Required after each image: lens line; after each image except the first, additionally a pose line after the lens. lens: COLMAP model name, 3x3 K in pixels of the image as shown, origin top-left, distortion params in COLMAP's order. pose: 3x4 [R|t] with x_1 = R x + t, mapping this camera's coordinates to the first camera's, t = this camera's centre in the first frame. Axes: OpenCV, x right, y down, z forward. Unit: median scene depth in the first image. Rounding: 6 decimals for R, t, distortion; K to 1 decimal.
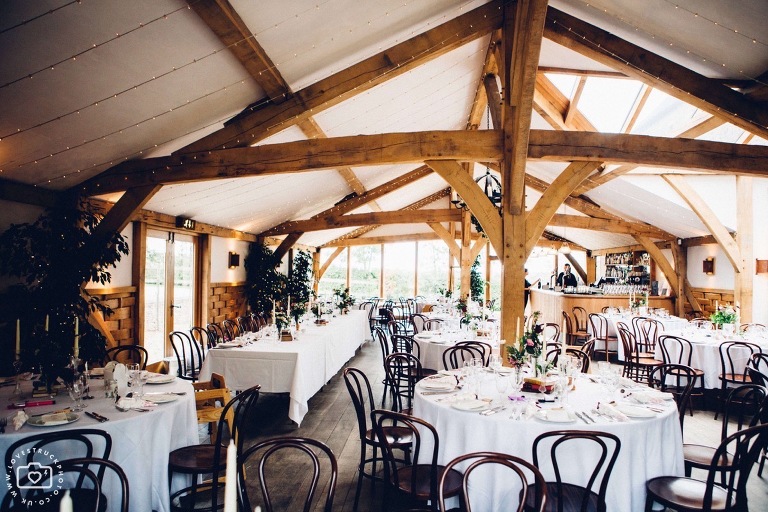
lens RADIAL K [[536.9, 0, 384.0], [0, 536.9, 256.0], [0, 0, 1]] dist [-0.073888, 0.003419]
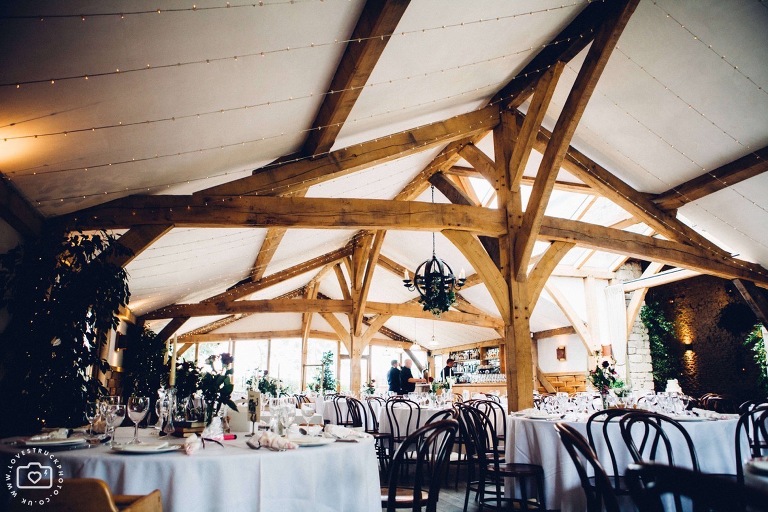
lens RADIAL K [[519.1, 0, 384.0], [0, 519.1, 256.0], [0, 0, 1]] dist [-0.093185, -0.000517]
pose [[0.917115, 0.085415, 0.389365, -0.215613], [0.001850, 0.975851, -0.218430, 0.052089], [-0.398619, 0.201046, 0.894809, 0.050999]]
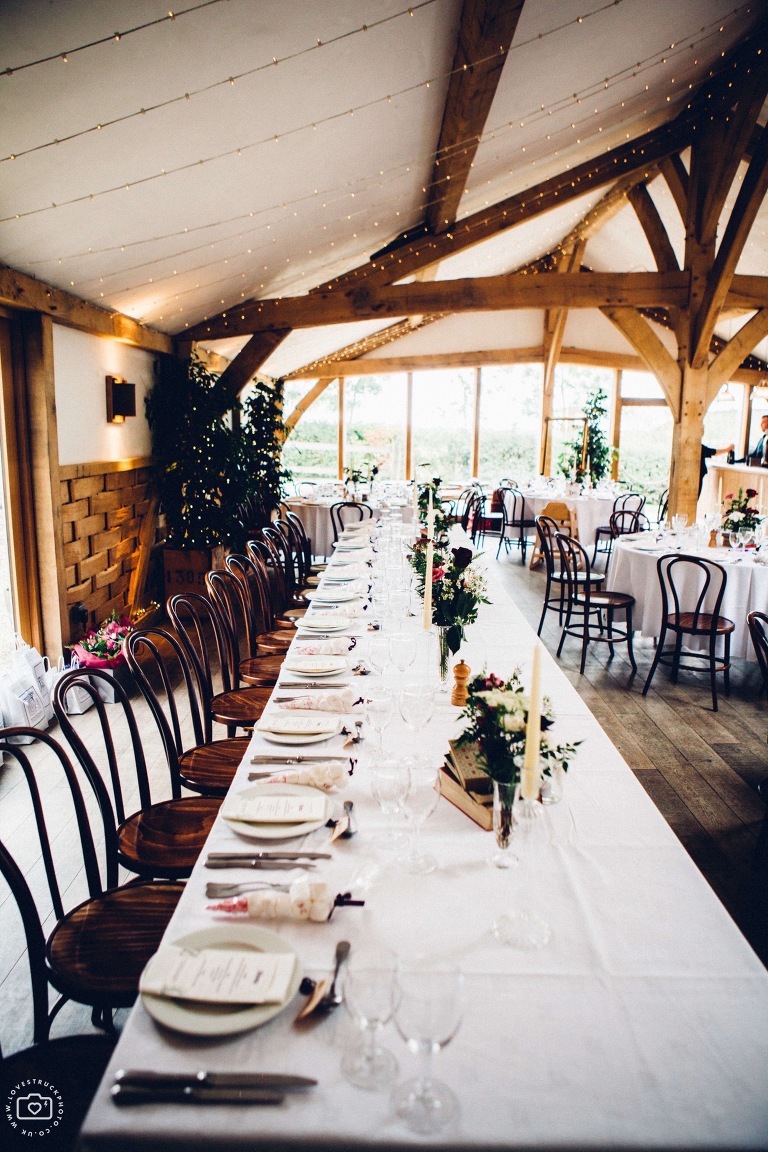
lens RADIAL K [[778.6, 0, 384.0], [0, 778.6, 576.0], [0, 0, 1]] dist [-0.093185, -0.000517]
pose [[0.997085, -0.017782, 0.074202, -0.139559], [0.001275, 0.976215, 0.216802, 0.011674], [-0.076292, -0.216075, 0.973392, 0.441182]]
